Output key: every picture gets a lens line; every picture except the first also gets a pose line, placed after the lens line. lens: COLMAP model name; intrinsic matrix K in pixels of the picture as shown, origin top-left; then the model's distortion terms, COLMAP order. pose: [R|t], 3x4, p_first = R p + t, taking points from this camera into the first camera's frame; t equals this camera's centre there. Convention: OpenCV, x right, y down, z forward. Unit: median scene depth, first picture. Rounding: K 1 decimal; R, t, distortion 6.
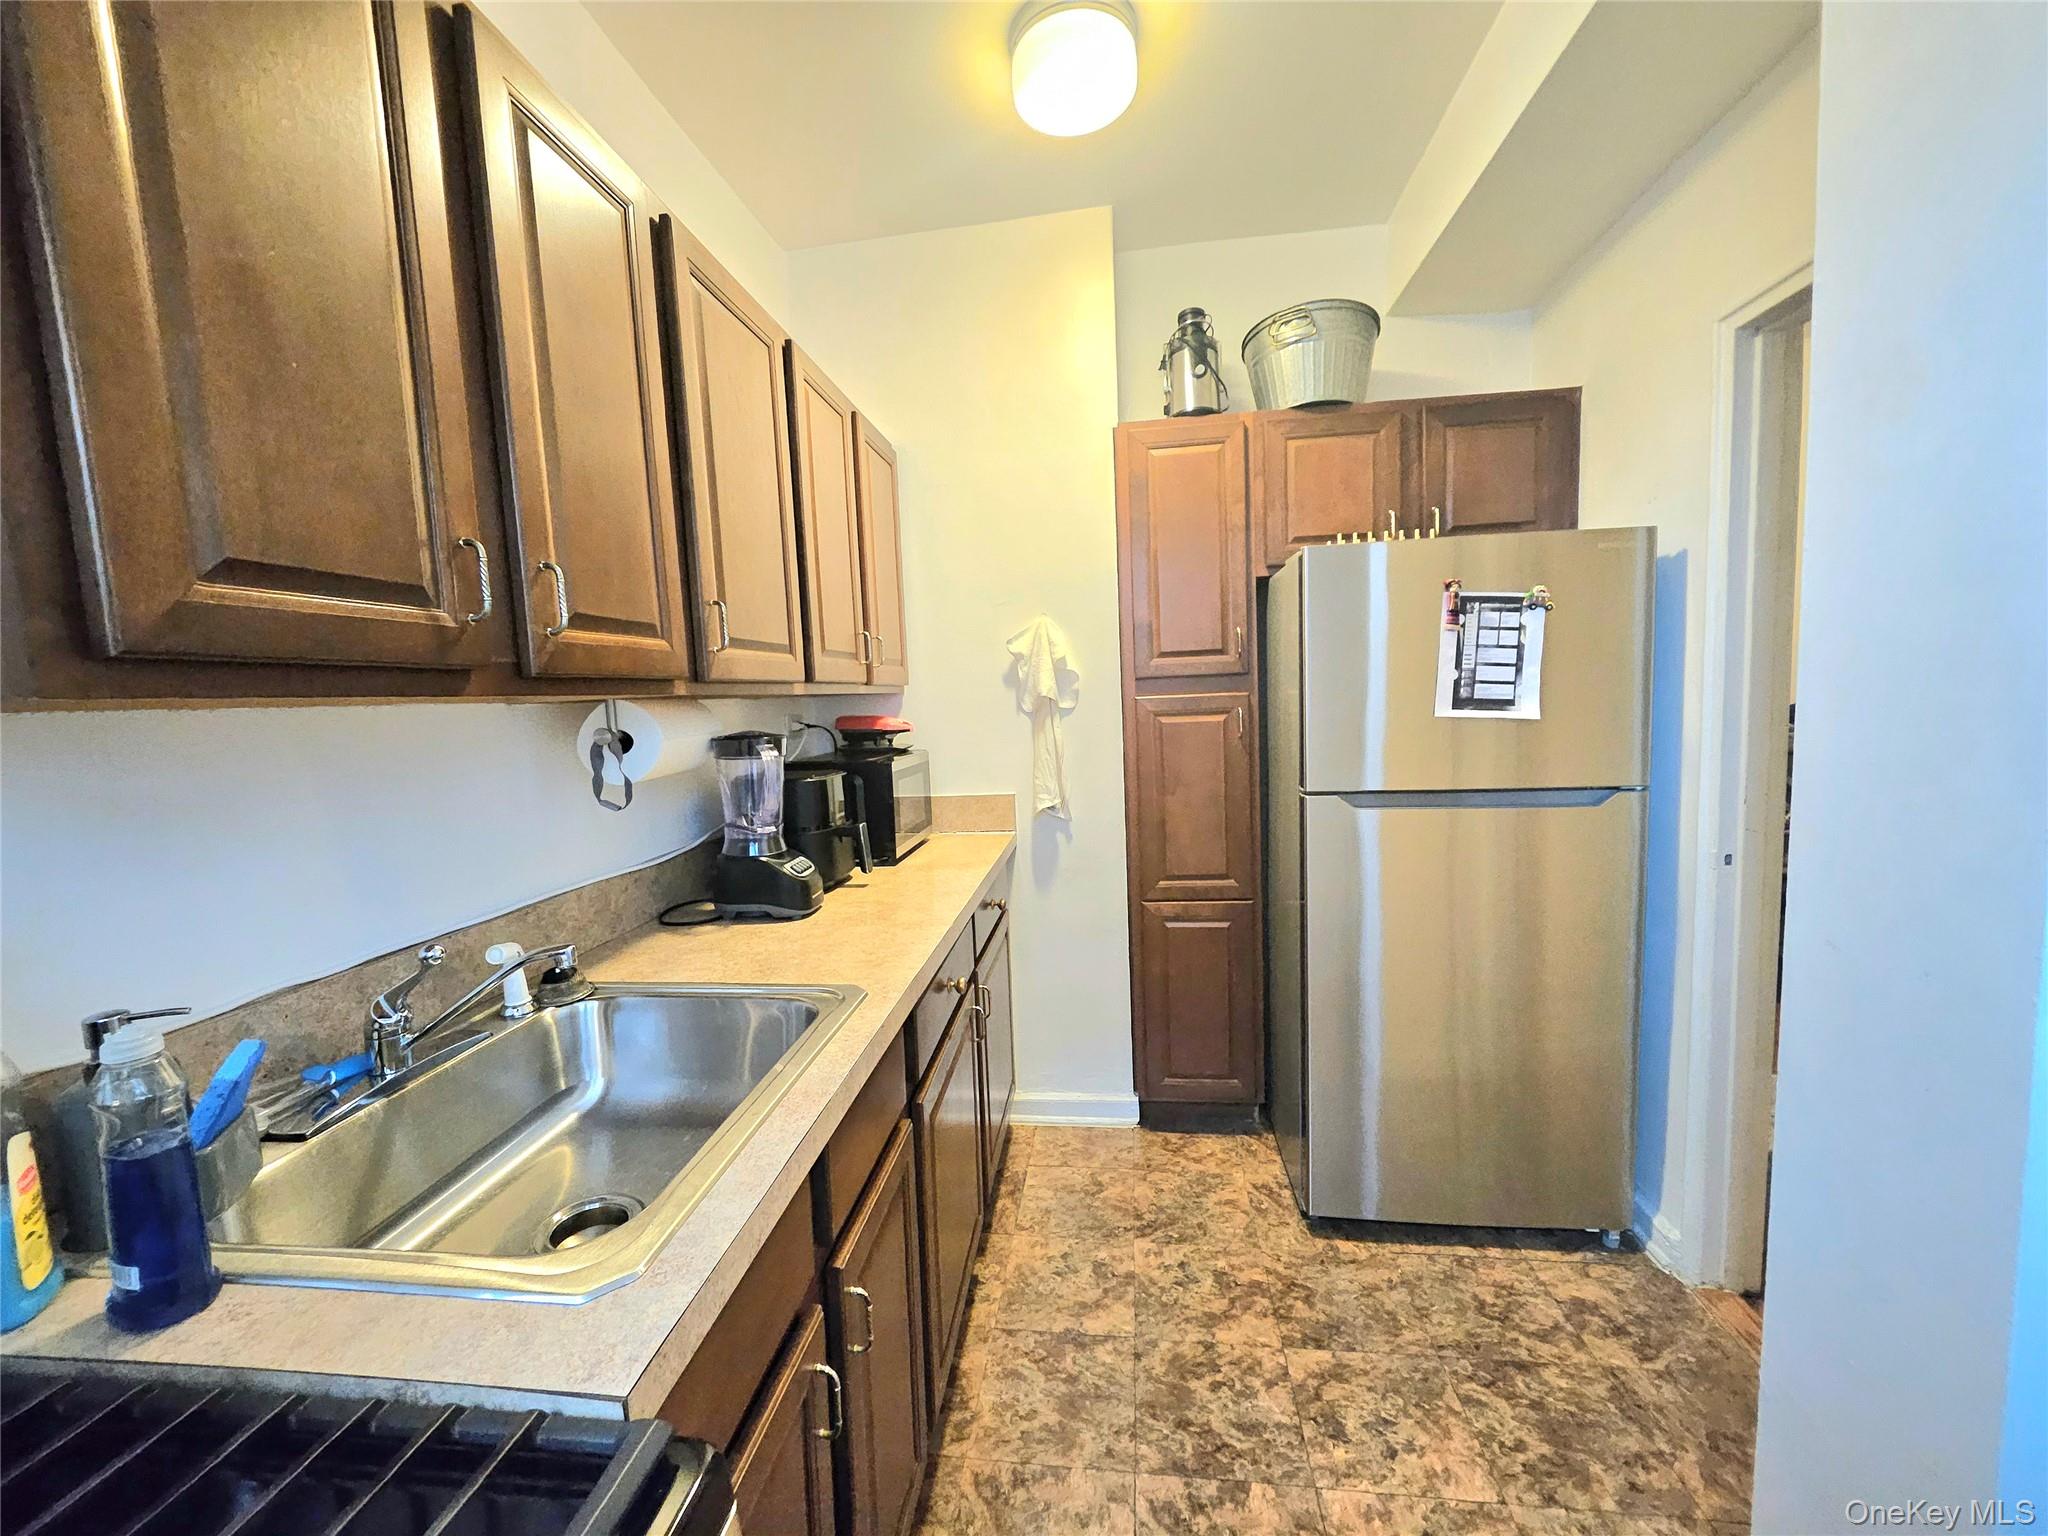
lens RADIAL K [[815.4, 0, 1026.6], [0, 815.4, 763.5], [0, 0, 1]] dist [-0.001196, -0.001448]
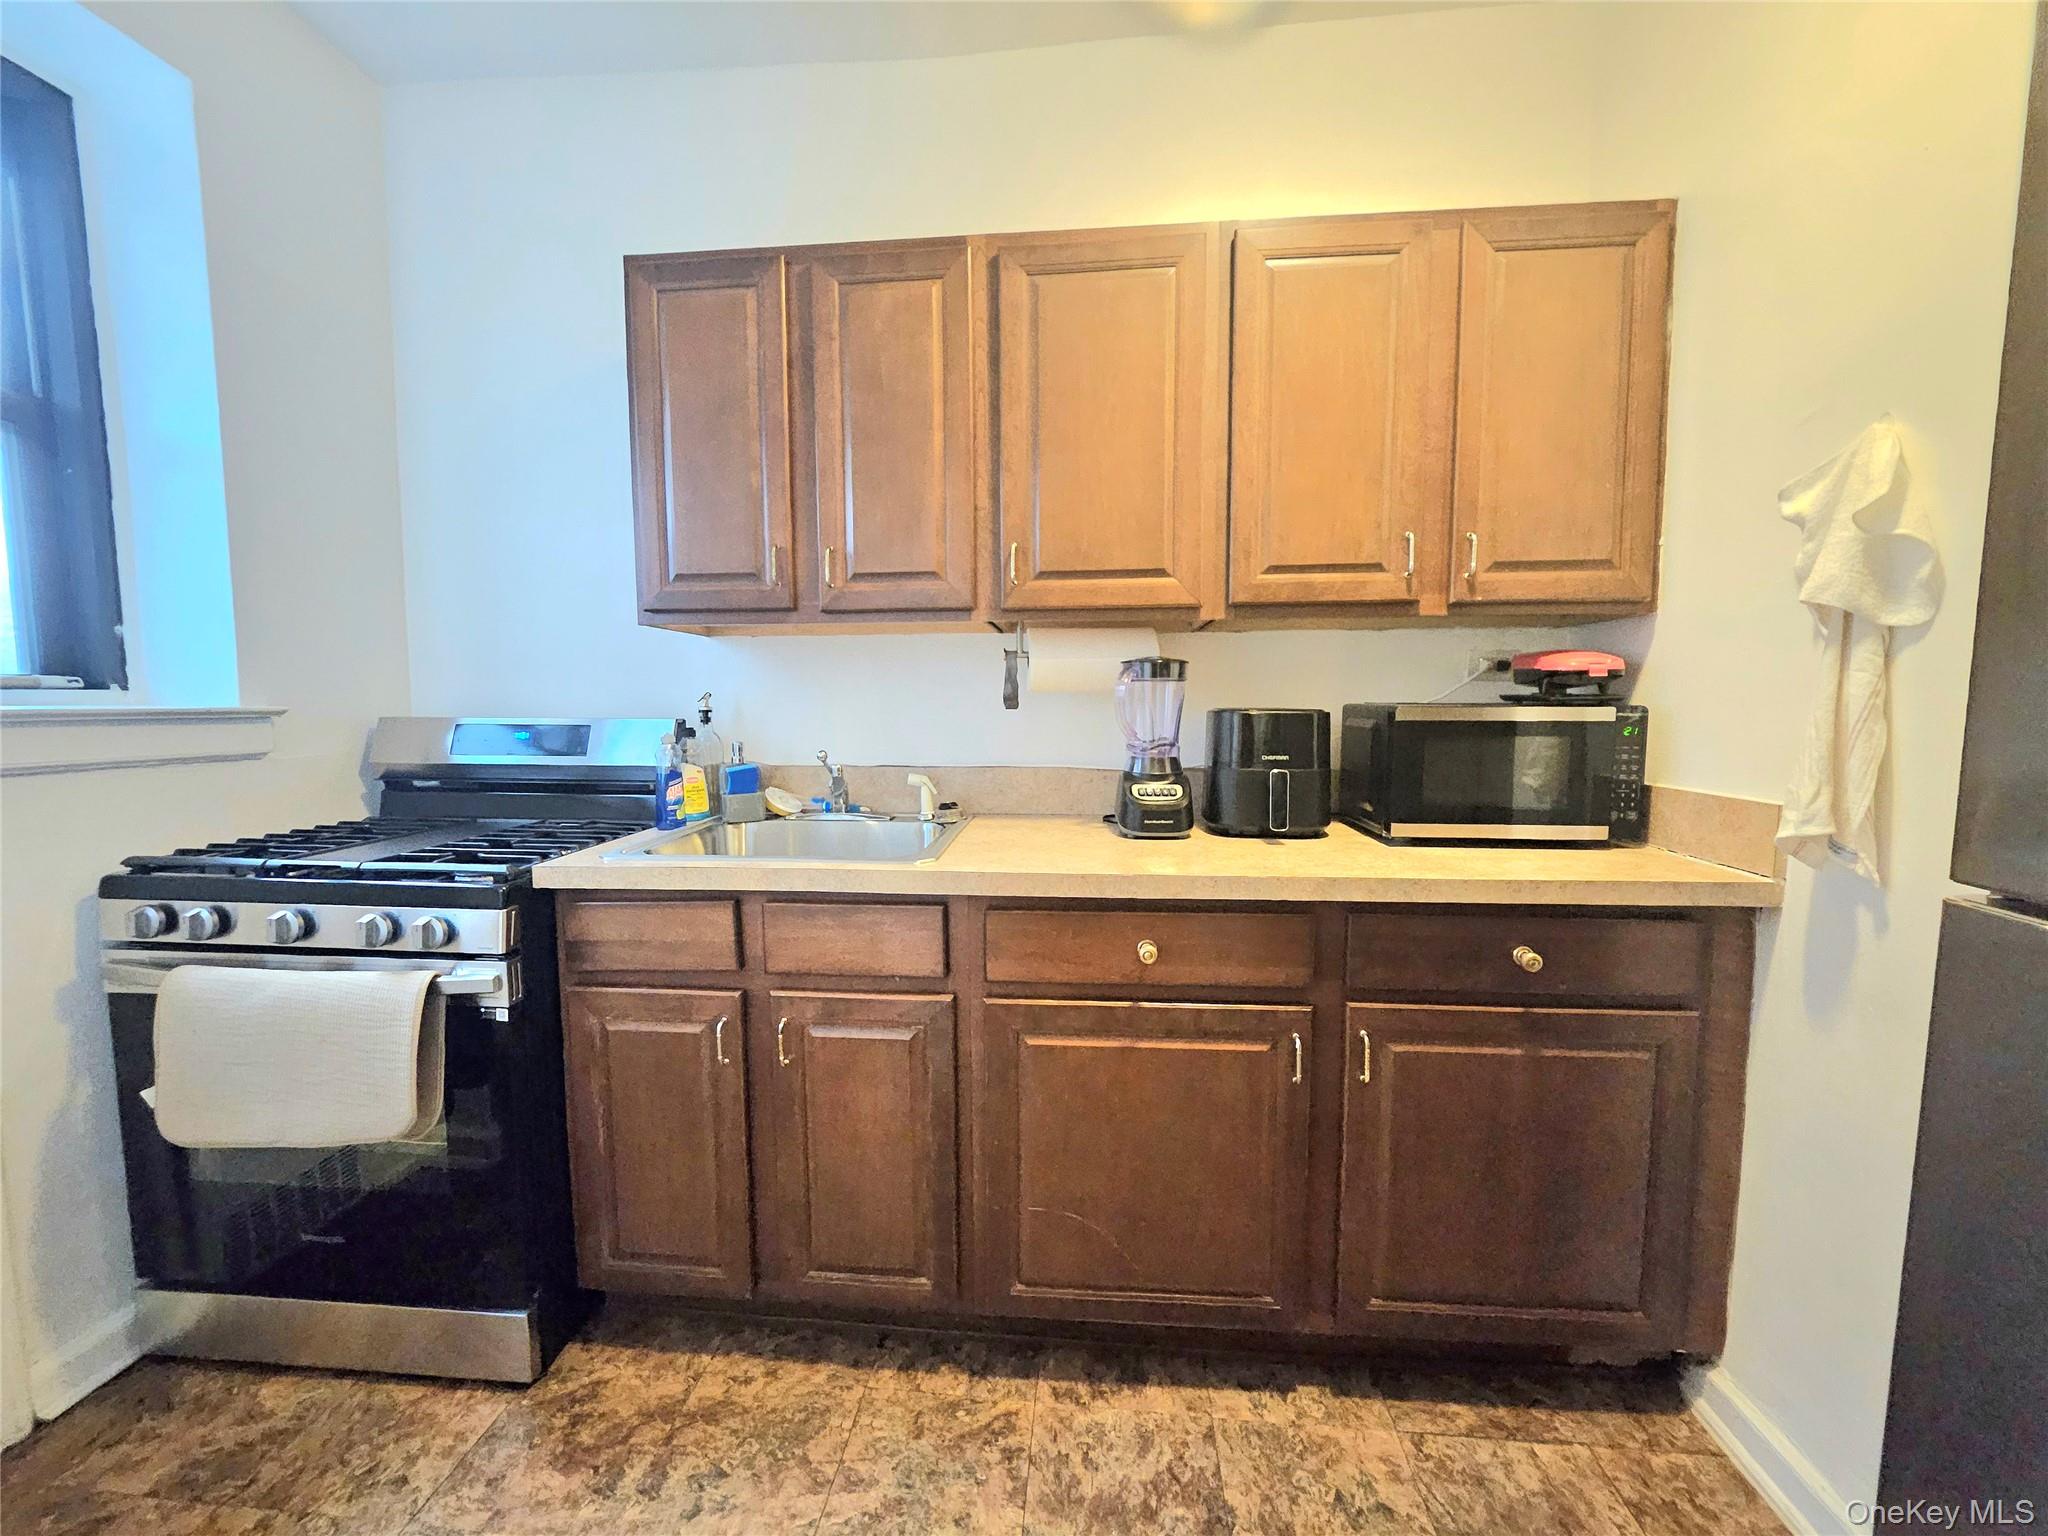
lens RADIAL K [[815.4, 0, 1017.5], [0, 815.4, 764.2], [0, 0, 1]] dist [-0.001196, -0.001448]
pose [[0.027452, 0.122253, -0.992119, 0.705815], [-0.087791, 0.988953, 0.119434, -0.009260], [0.995761, 0.083821, 0.037881, 0.783207]]
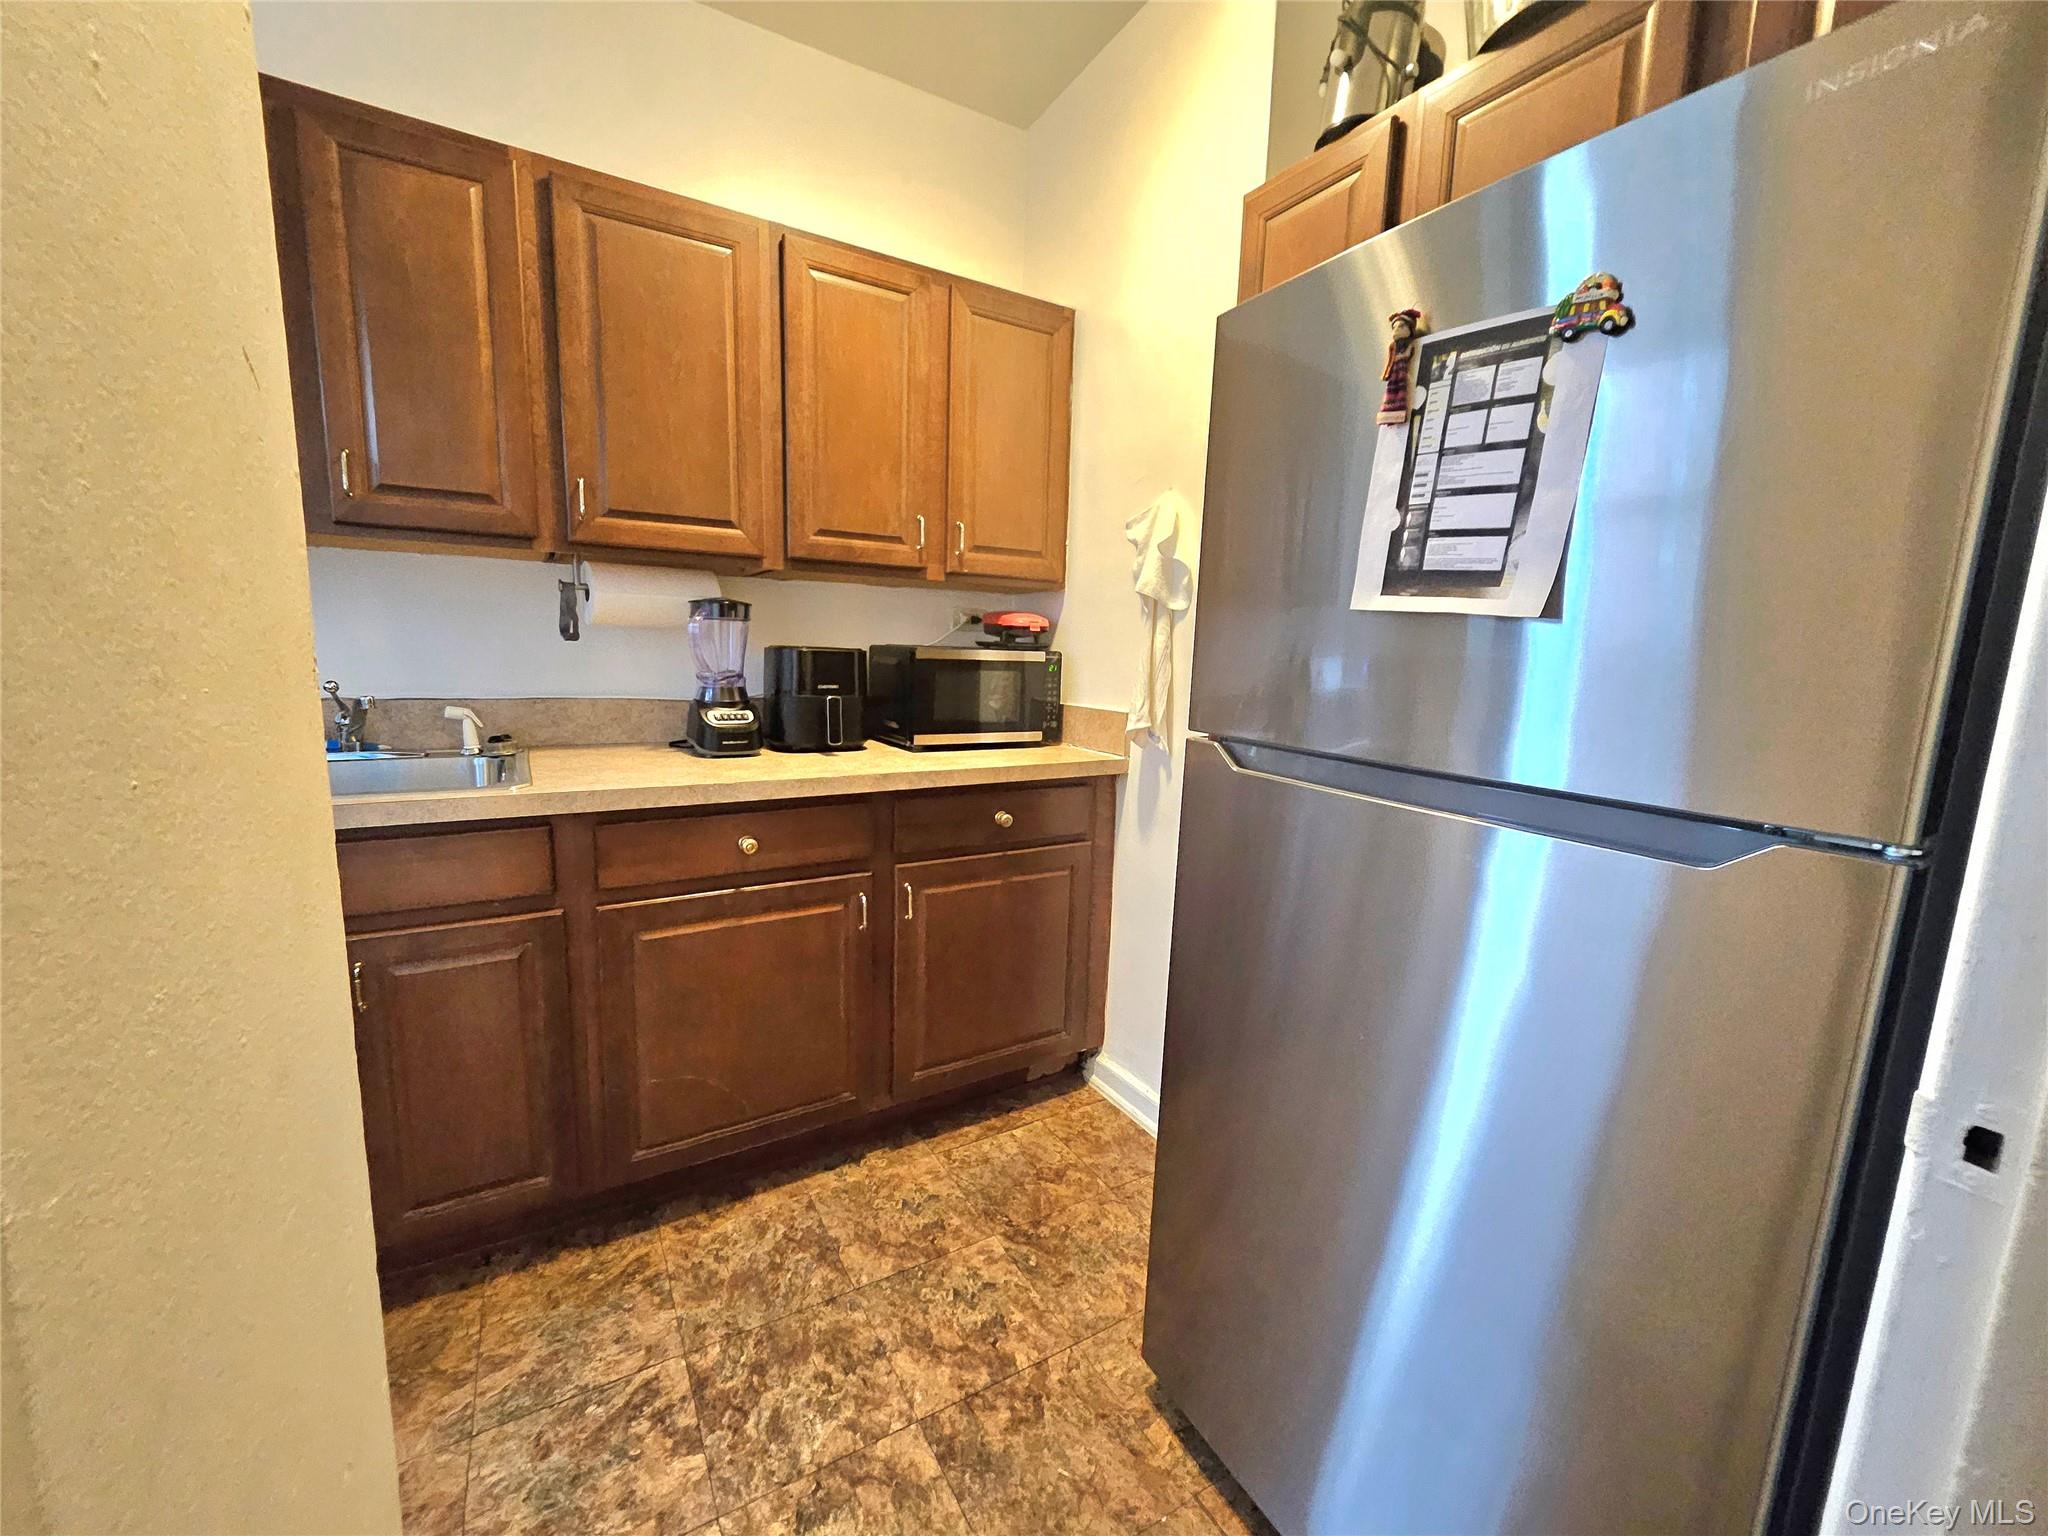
lens RADIAL K [[815.4, 0, 1024.3], [0, 815.4, 766.7], [0, 0, 1]] dist [-0.001196, -0.001448]
pose [[0.614442, 0.176872, -0.768880, 0.877498], [-0.127594, 0.983995, 0.124392, 0.001476], [0.778576, 0.021673, 0.627176, 0.596798]]
